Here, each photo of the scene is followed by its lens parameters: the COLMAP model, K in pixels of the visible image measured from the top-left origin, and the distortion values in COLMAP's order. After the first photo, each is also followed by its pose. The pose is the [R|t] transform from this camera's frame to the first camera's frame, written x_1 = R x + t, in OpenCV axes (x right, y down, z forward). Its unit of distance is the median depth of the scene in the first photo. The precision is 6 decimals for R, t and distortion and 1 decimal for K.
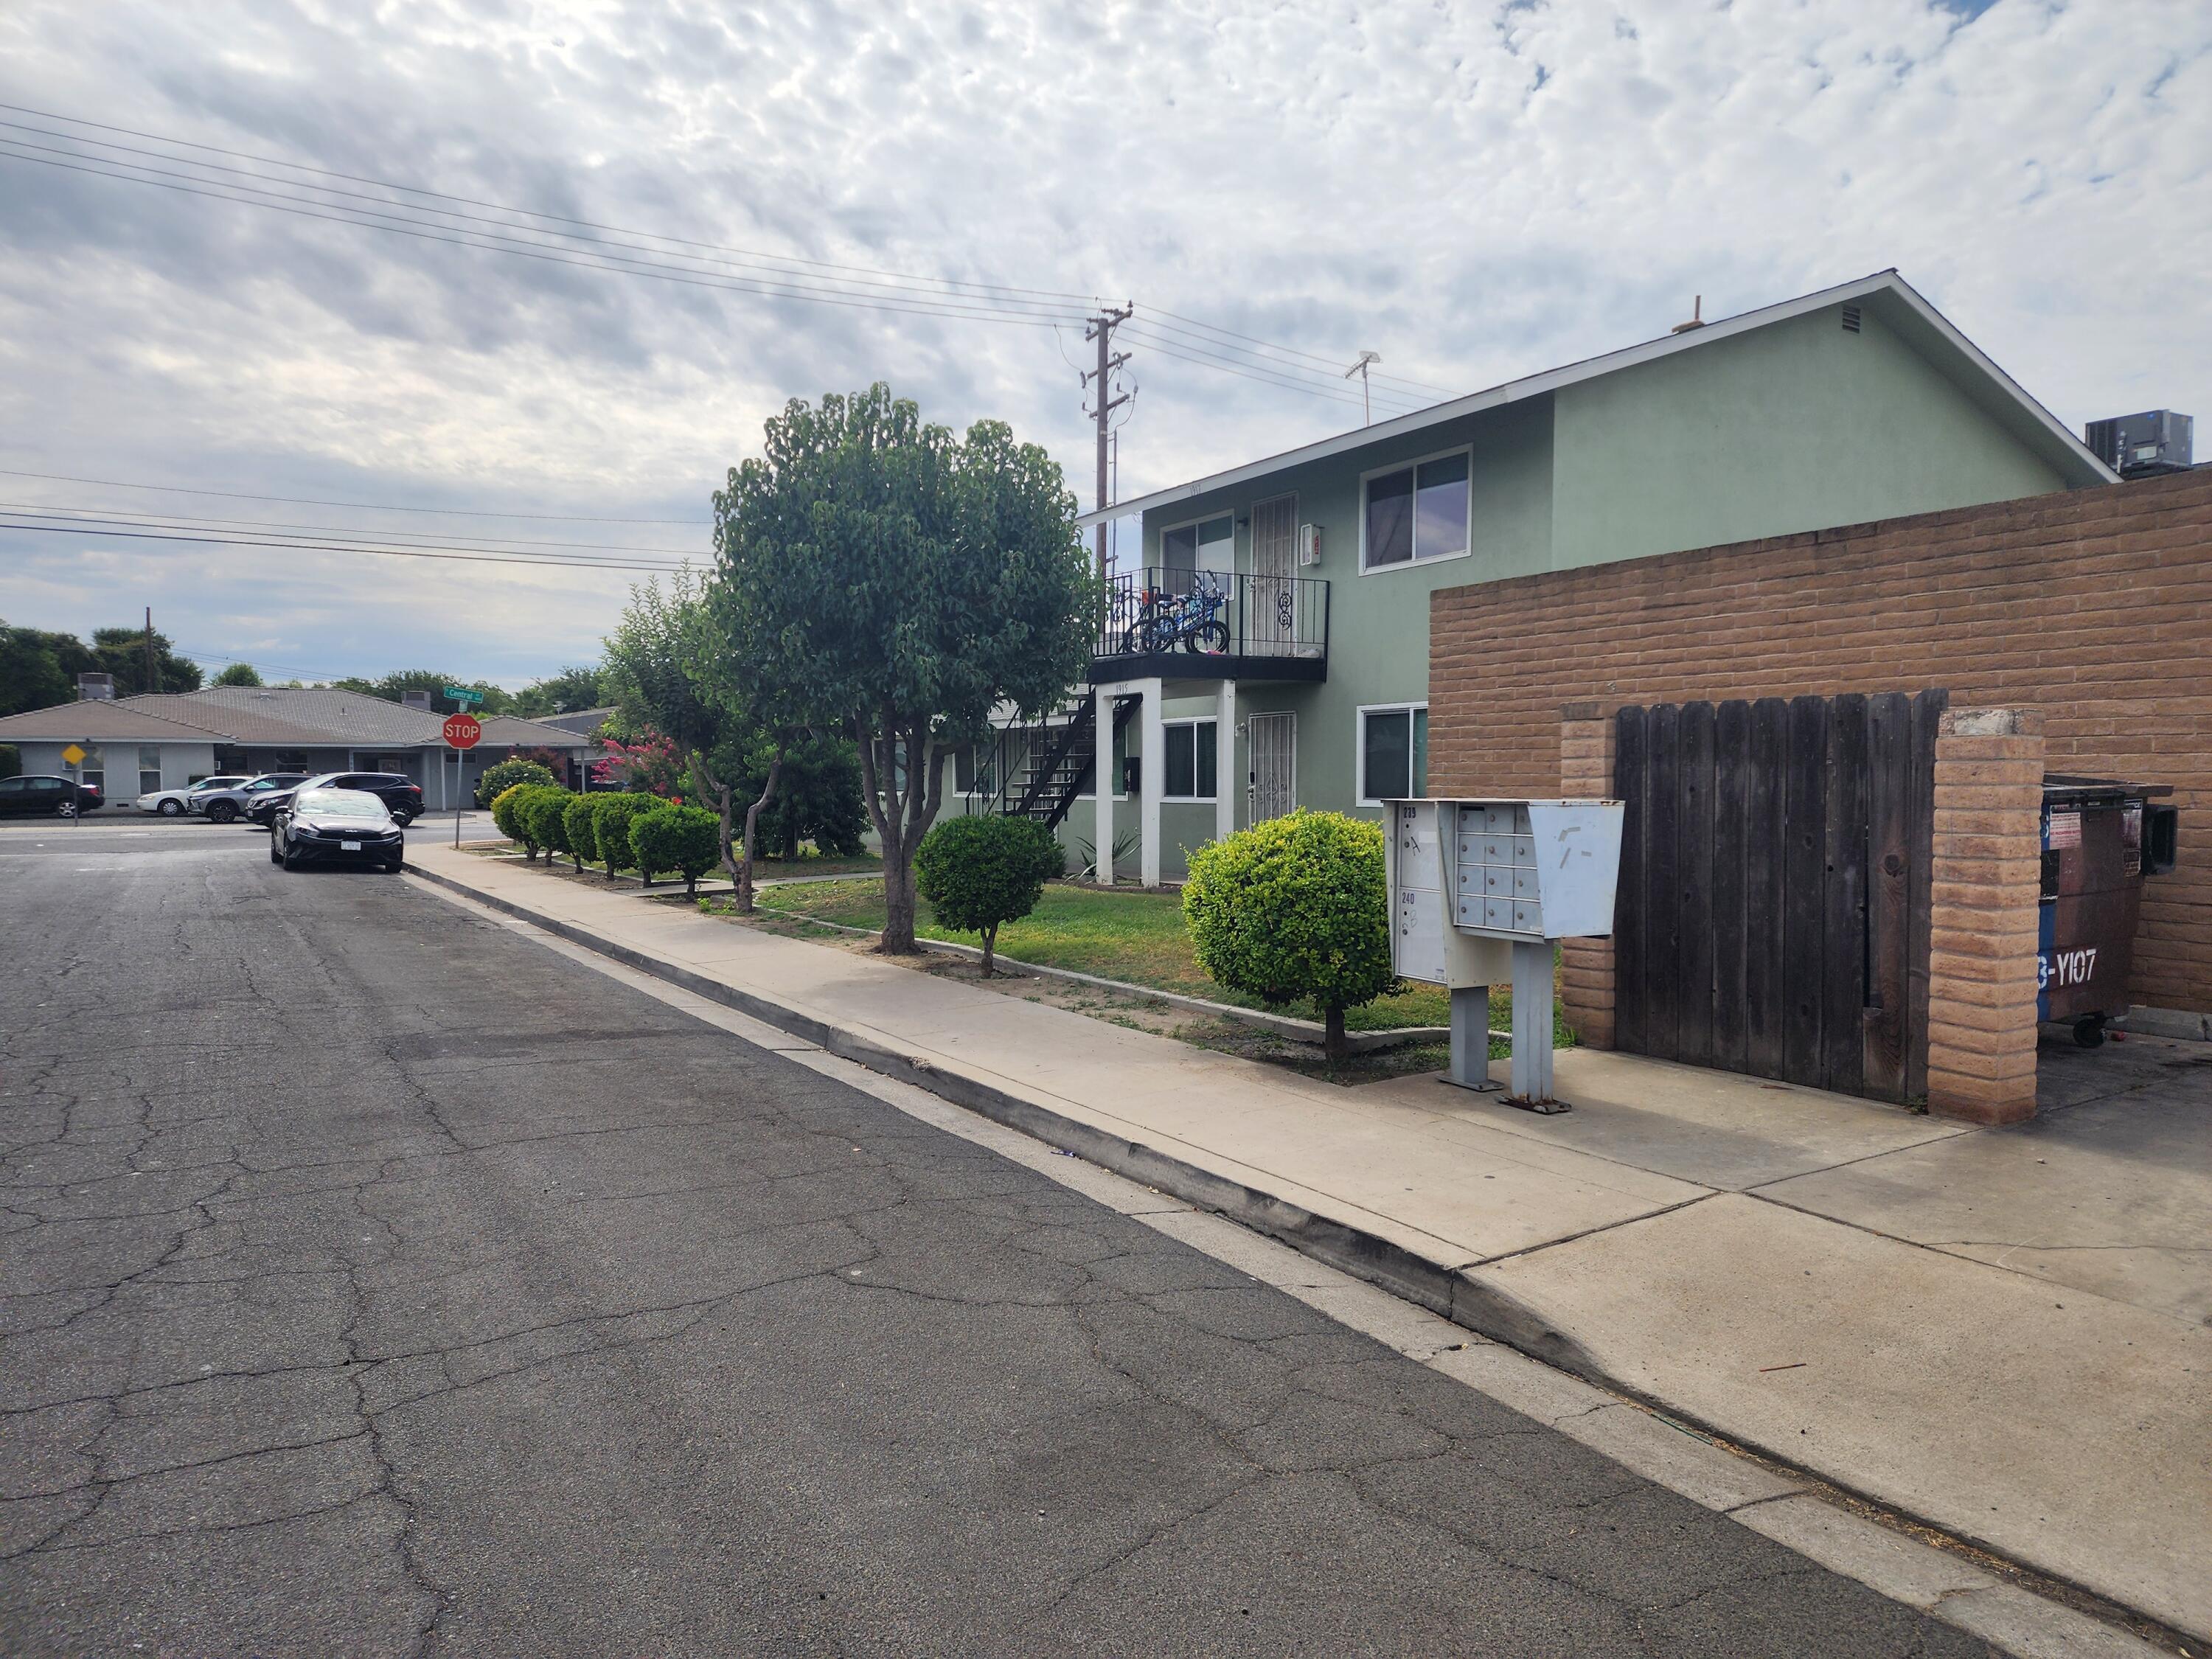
lens RADIAL K [[1477.9, 0, 1110.3], [0, 1477.9, 853.9], [0, 0, 1]] dist [0.067038, -0.060070]
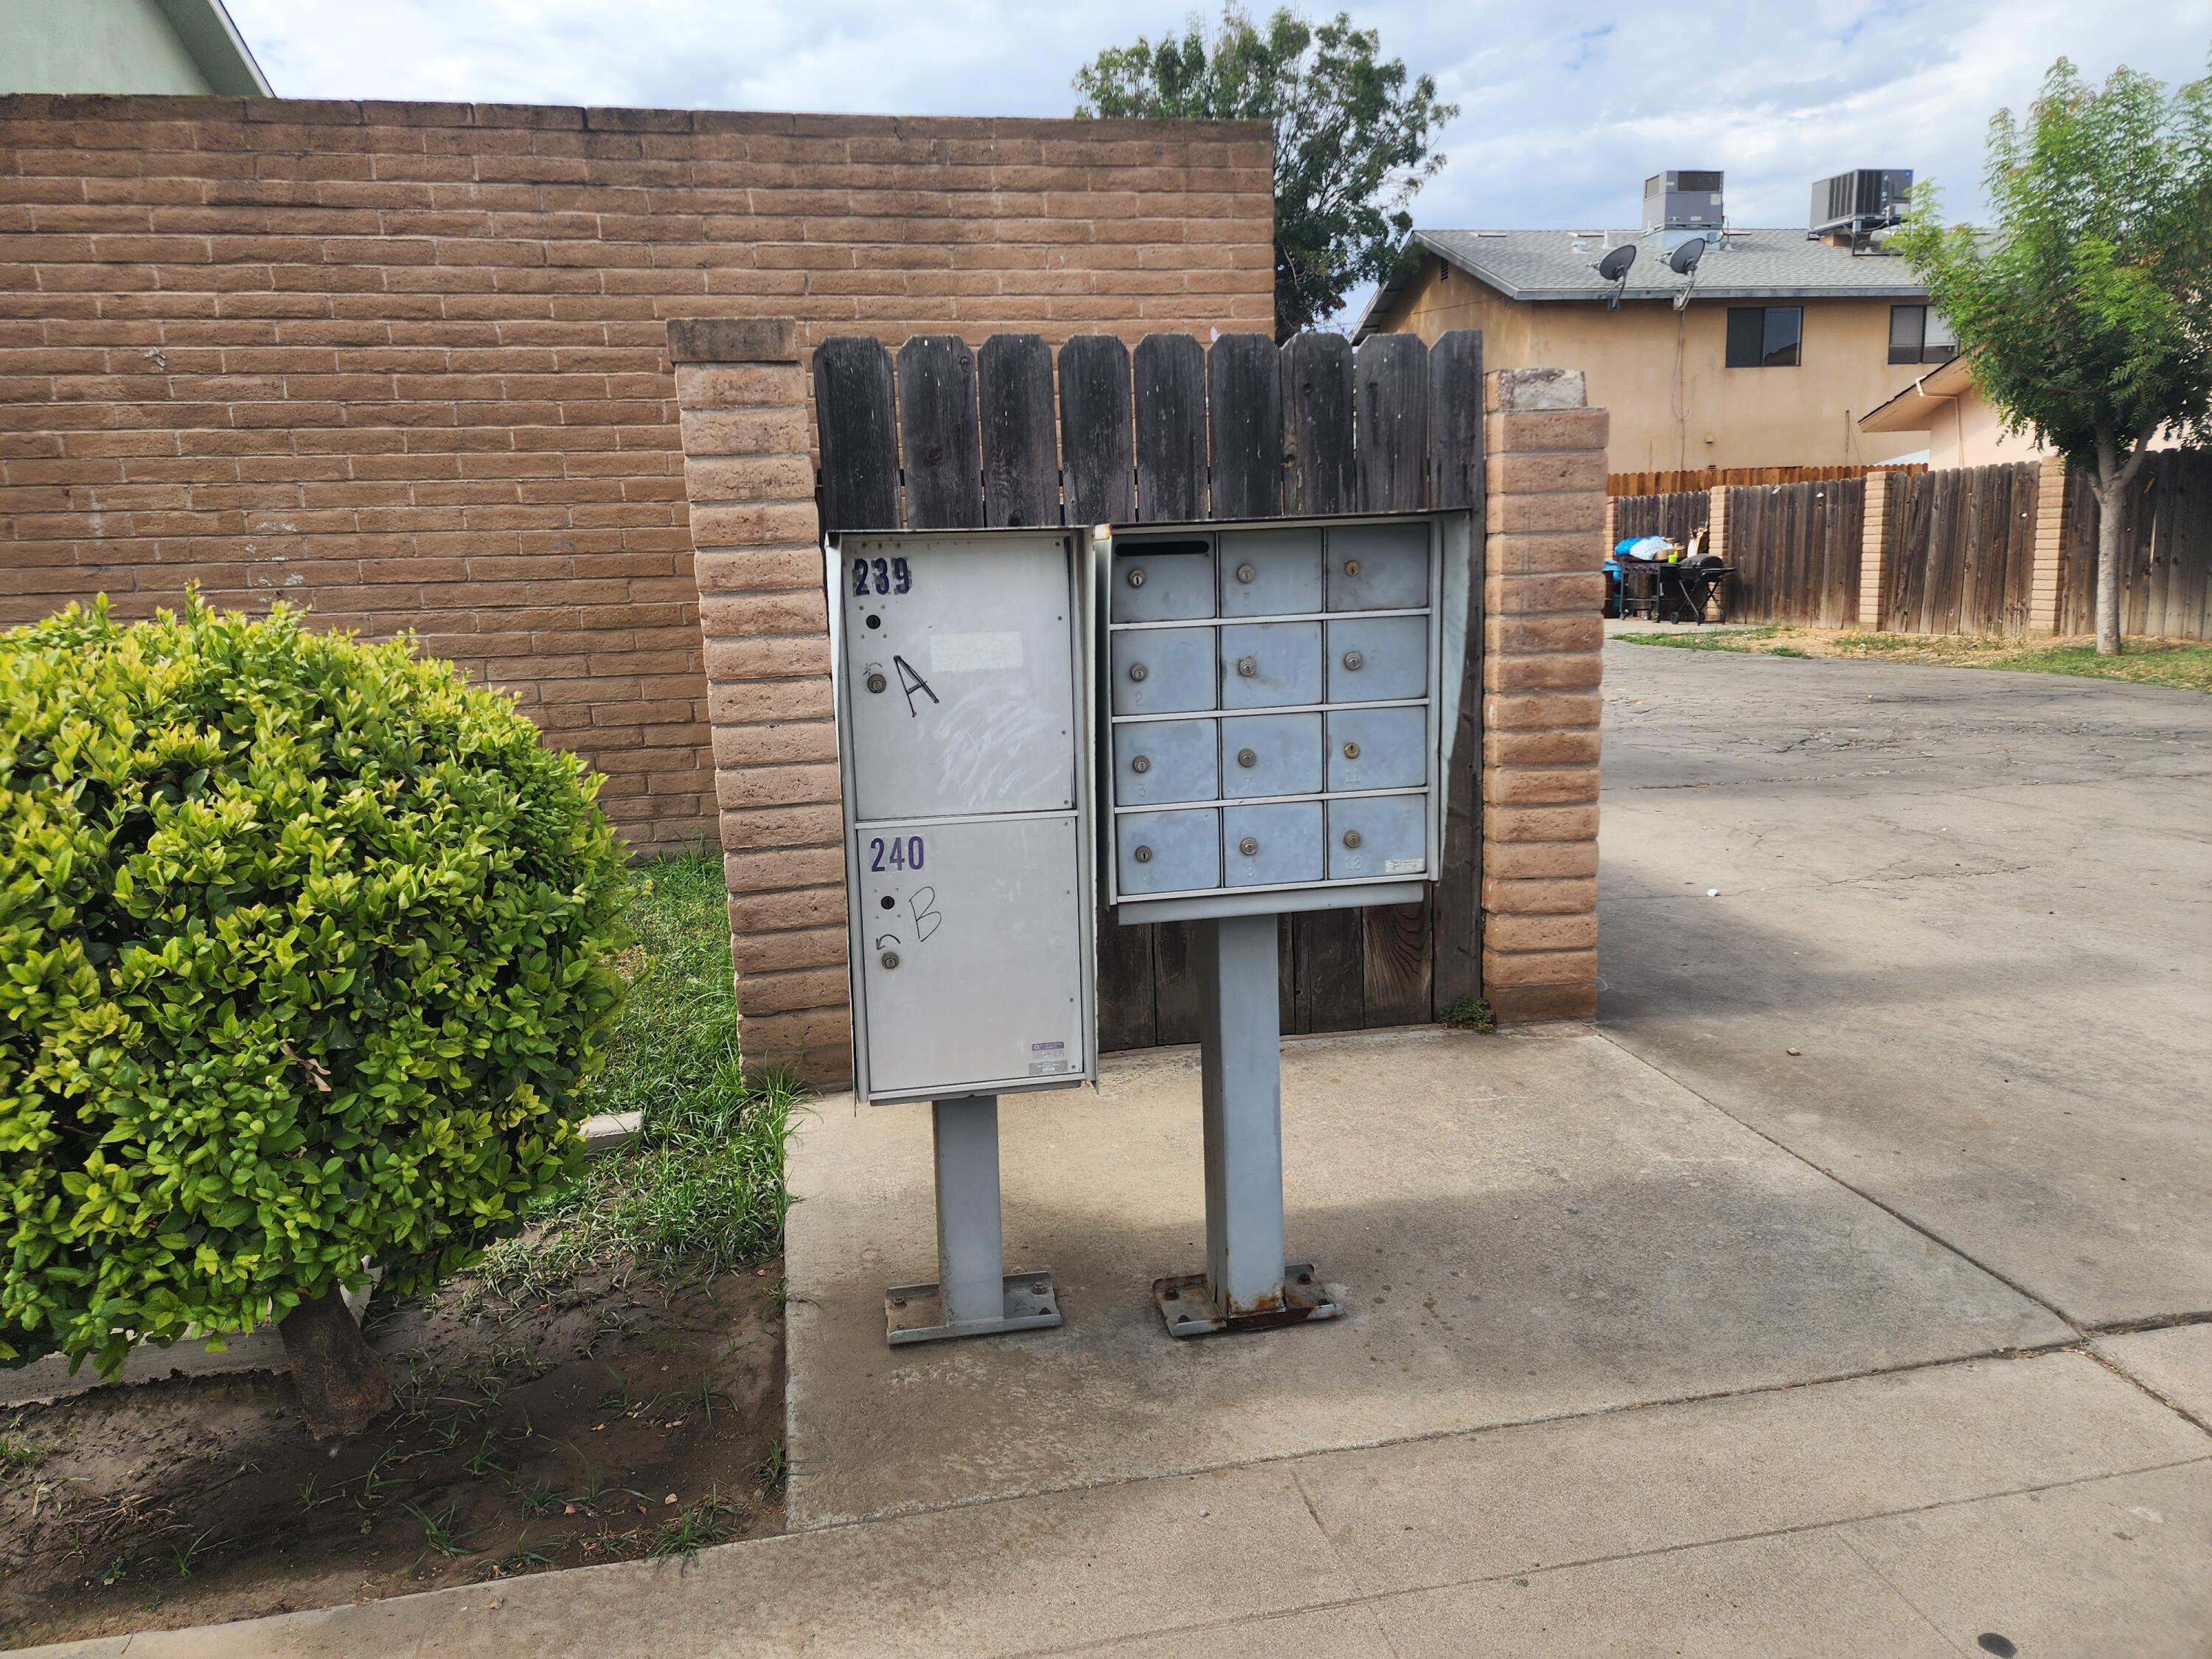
lens RADIAL K [[1477.9, 0, 1096.4], [0, 1477.9, 820.8], [0, 0, 1]] dist [0.067038, -0.060070]
pose [[0.347682, -0.175762, 0.920991, -0.051675], [0.082461, 0.984199, 0.156695, -0.016189], [-0.933979, 0.021466, 0.356682, 0.627141]]
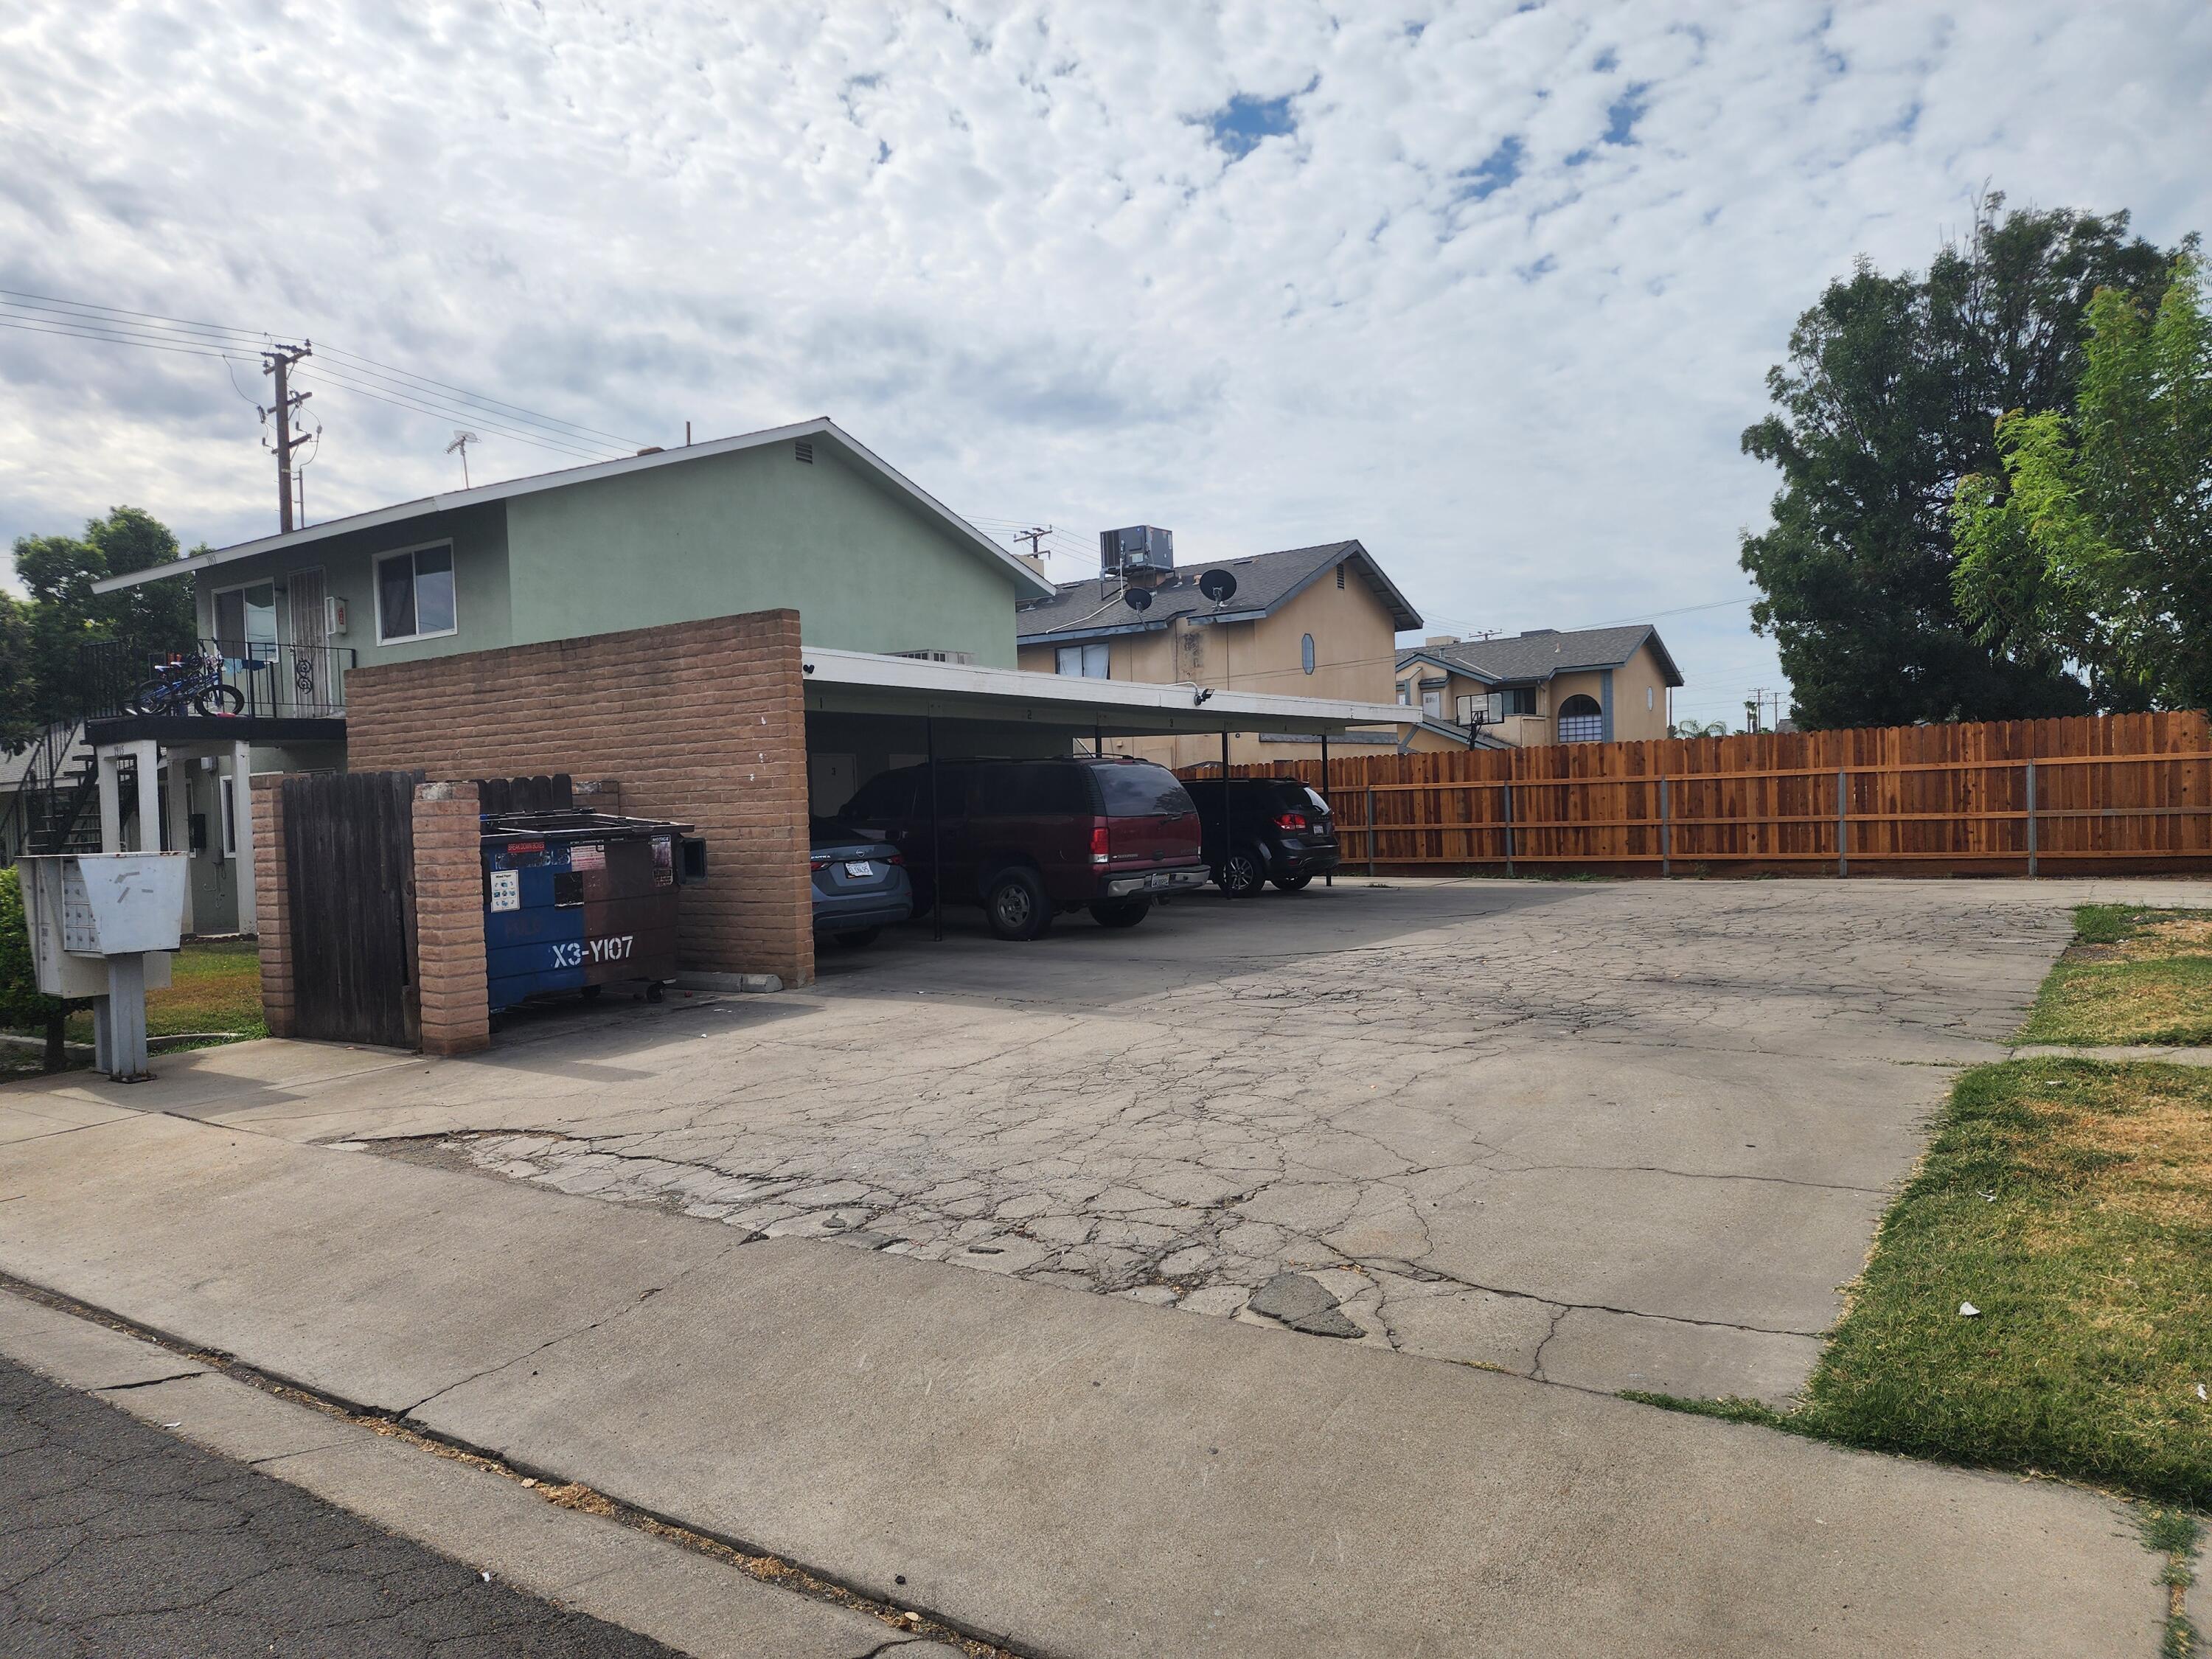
lens RADIAL K [[1477.9, 0, 1101.8], [0, 1477.9, 813.0], [0, 0, 1]] dist [0.067038, -0.060070]
pose [[0.918842, -0.030014, 0.393482, 0.397375], [0.050850, 0.997796, -0.042633, 0.022007], [-0.391335, 0.059181, 0.918343, -0.428615]]
